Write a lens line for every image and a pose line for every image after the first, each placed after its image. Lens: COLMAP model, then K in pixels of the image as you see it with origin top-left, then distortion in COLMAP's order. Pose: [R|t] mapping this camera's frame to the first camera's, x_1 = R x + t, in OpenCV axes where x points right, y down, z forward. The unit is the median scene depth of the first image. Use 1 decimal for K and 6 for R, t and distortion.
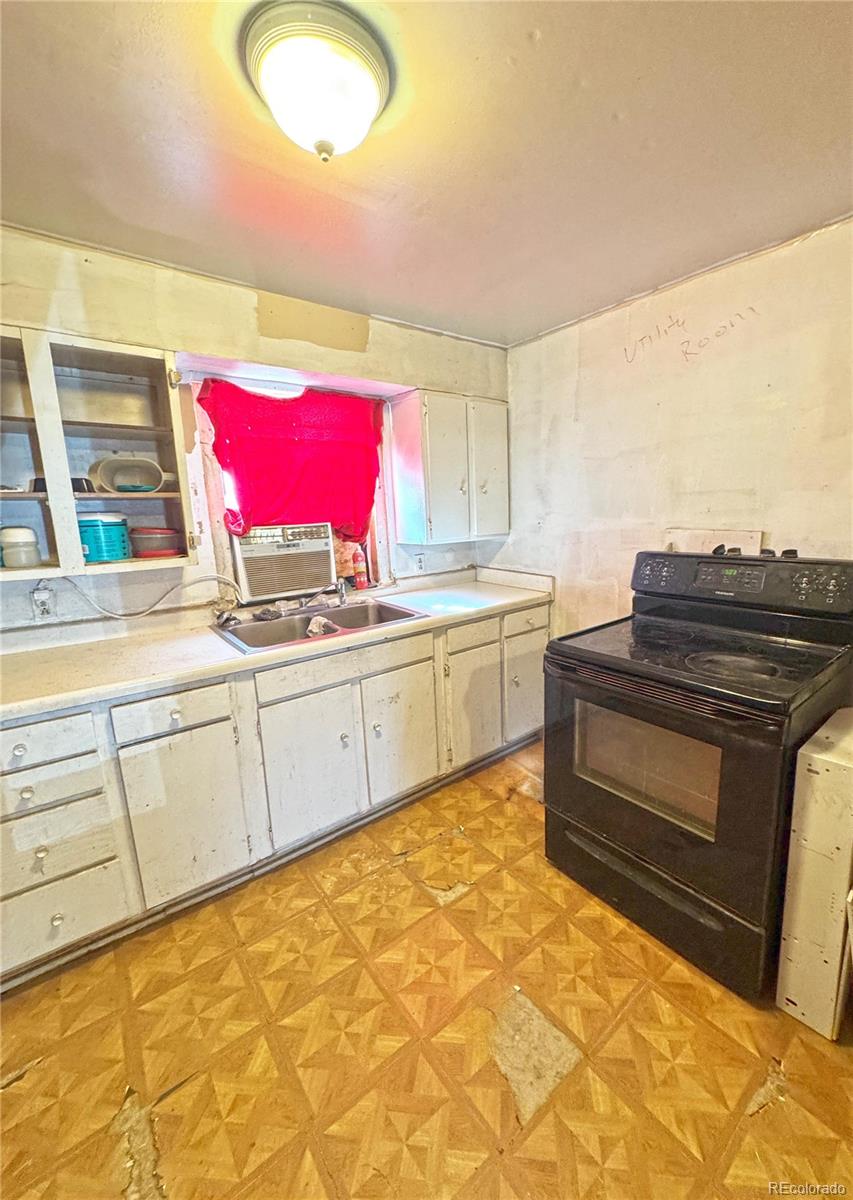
lens RADIAL K [[480.6, 0, 456.0], [0, 480.6, 598.2], [0, 0, 1]] dist [-0.003330, 0.001025]
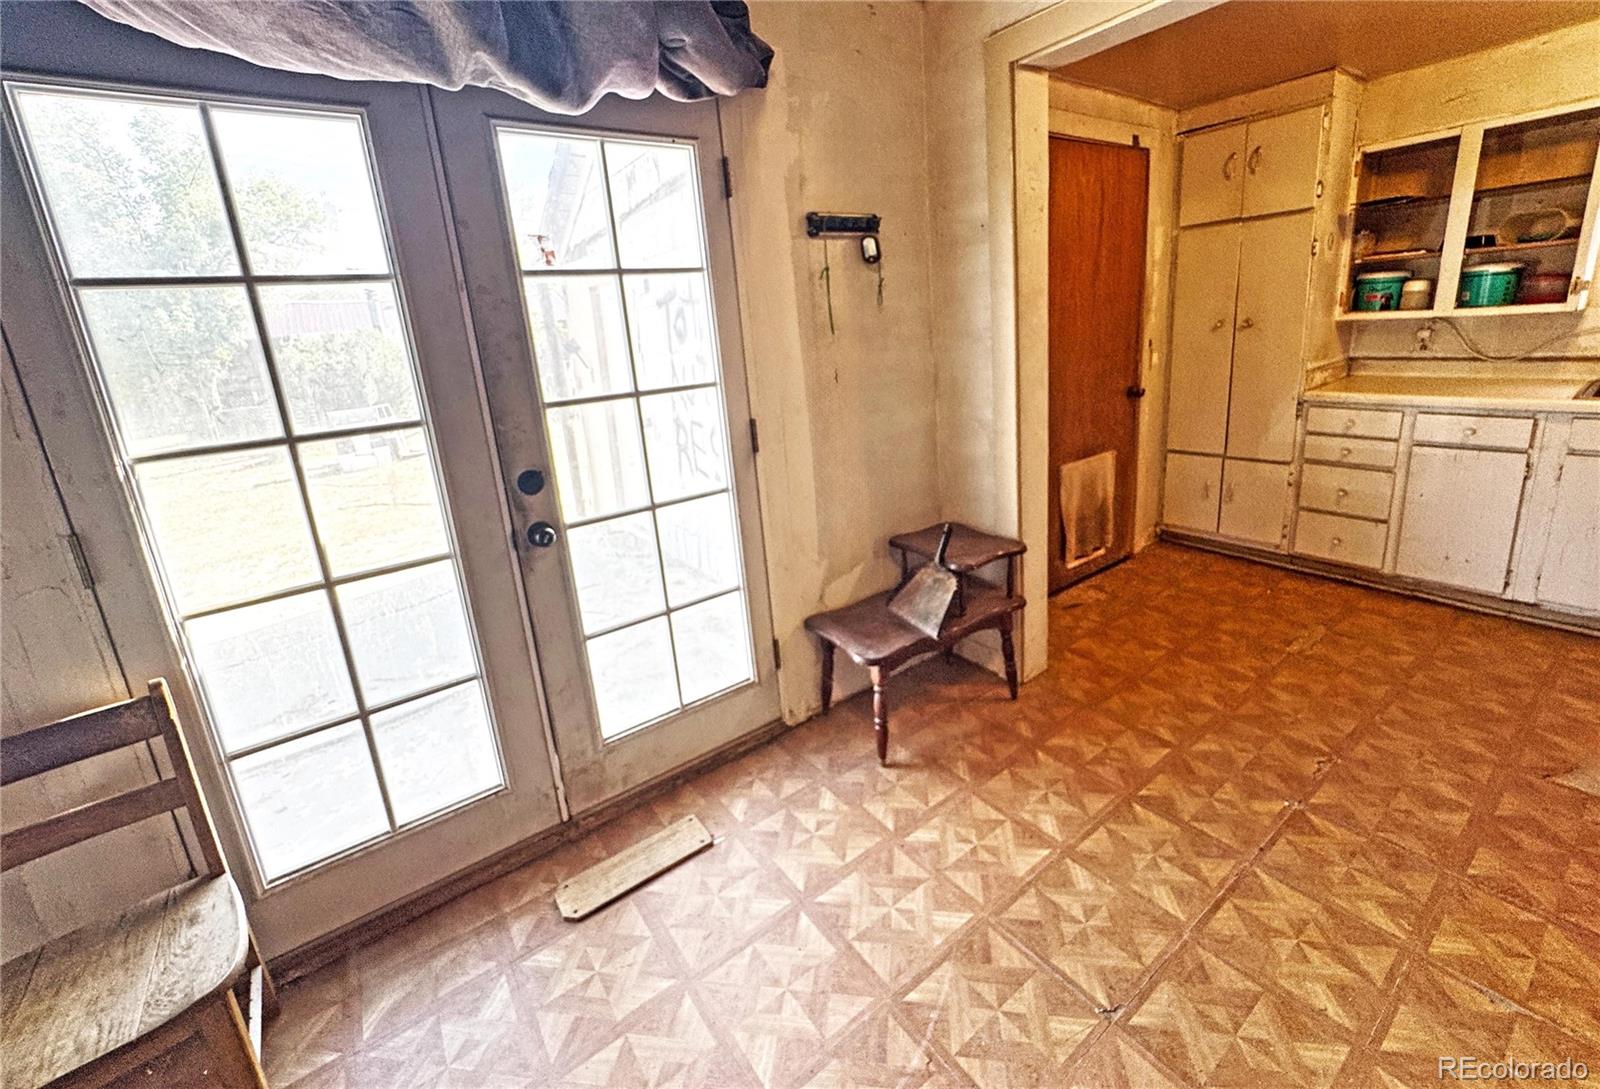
lens RADIAL K [[653.1, 0, 791.3], [0, 653.1, 486.4], [0, 0, 1]] dist [-0.007889, 0.001477]
pose [[-0.059134, 0.265960, -0.962169, 0.982760], [-0.105400, 0.956804, 0.270954, 0.090217], [0.992670, 0.117435, -0.028547, -0.564790]]
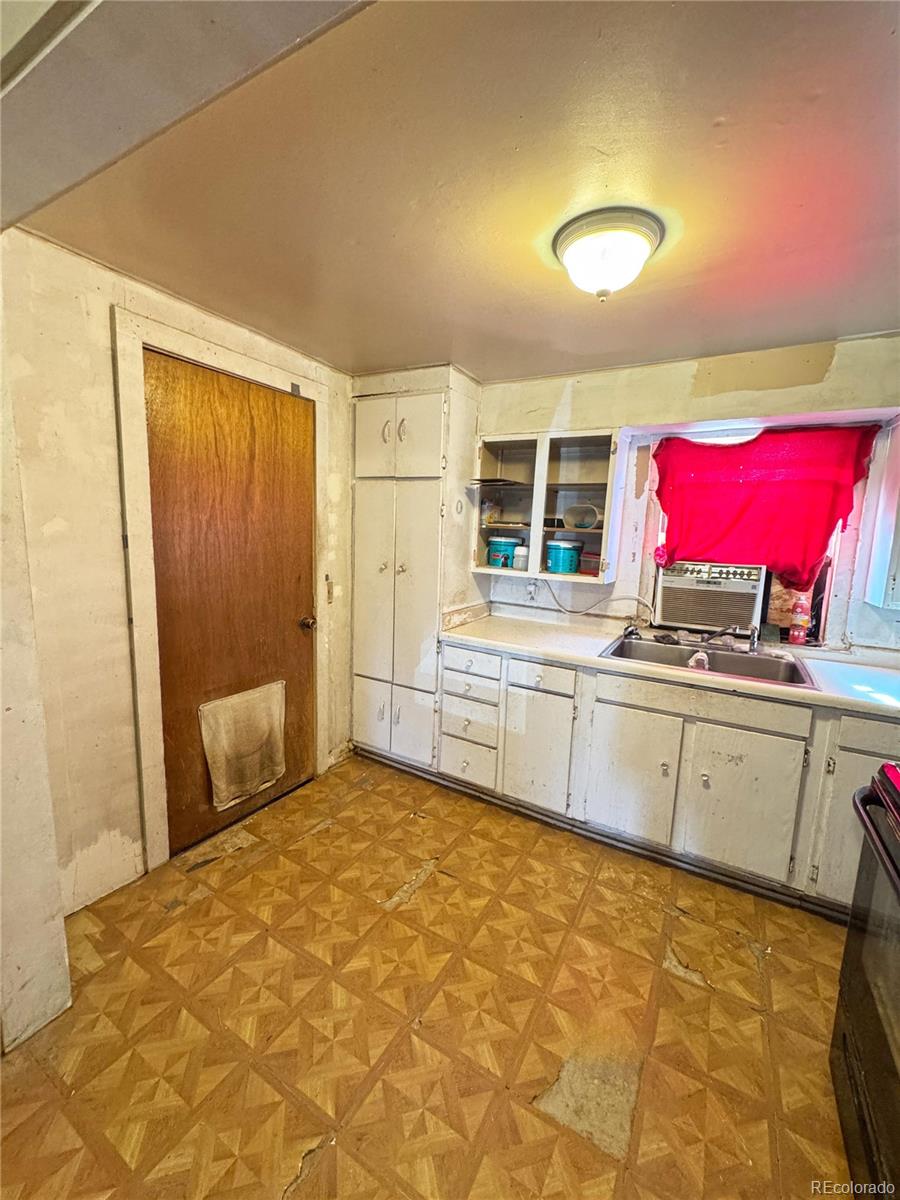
lens RADIAL K [[483.9, 0, 450.5], [0, 483.9, 597.3], [0, 0, 1]] dist [-0.002402, 0.000055]
pose [[0.358008, 0.167770, -0.918522, 0.542644], [-0.222626, 0.970692, 0.090527, -0.061017], [0.906790, 0.172077, 0.384866, 0.115250]]
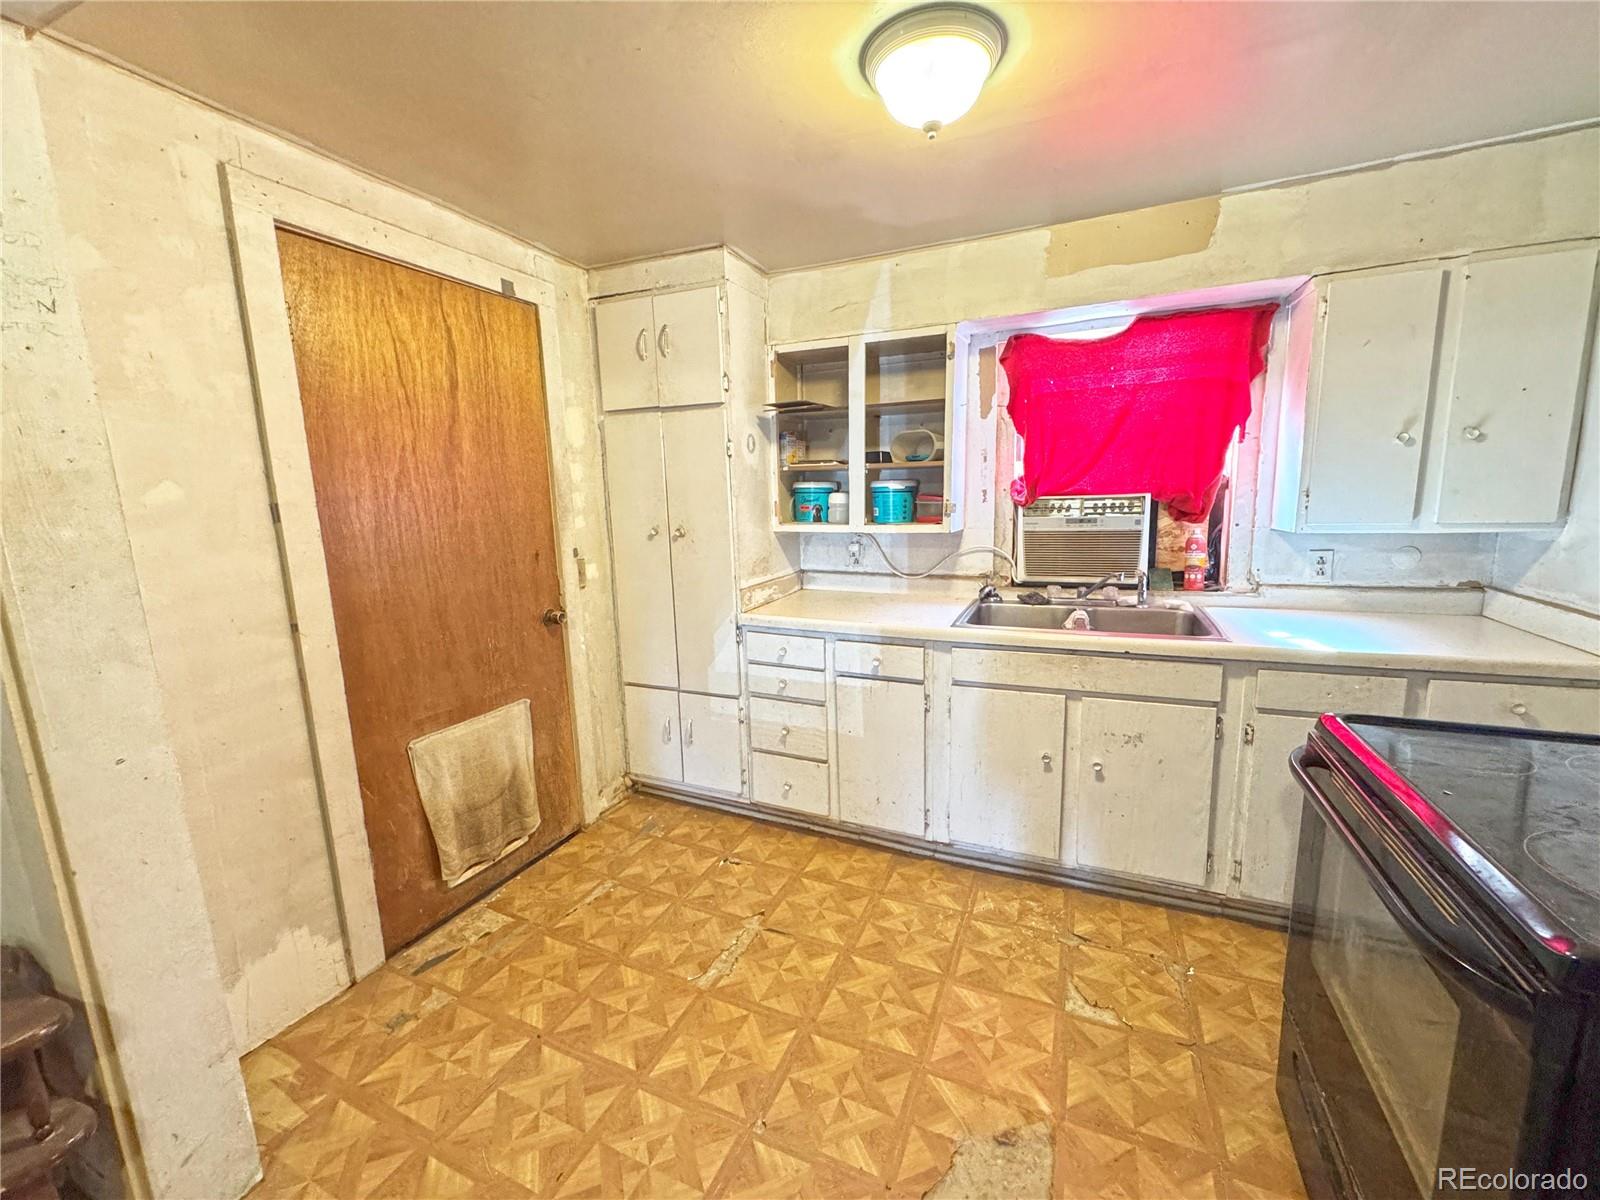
lens RADIAL K [[645.2, 0, 797.9], [0, 645.2, 596.1], [0, 0, 1]] dist [-0.002402, 0.000055]
pose [[0.454087, 0.156071, -0.877181, 0.523395], [-0.152847, 0.983588, 0.095879, -0.019839], [0.877748, 0.090537, 0.470490, 0.102165]]
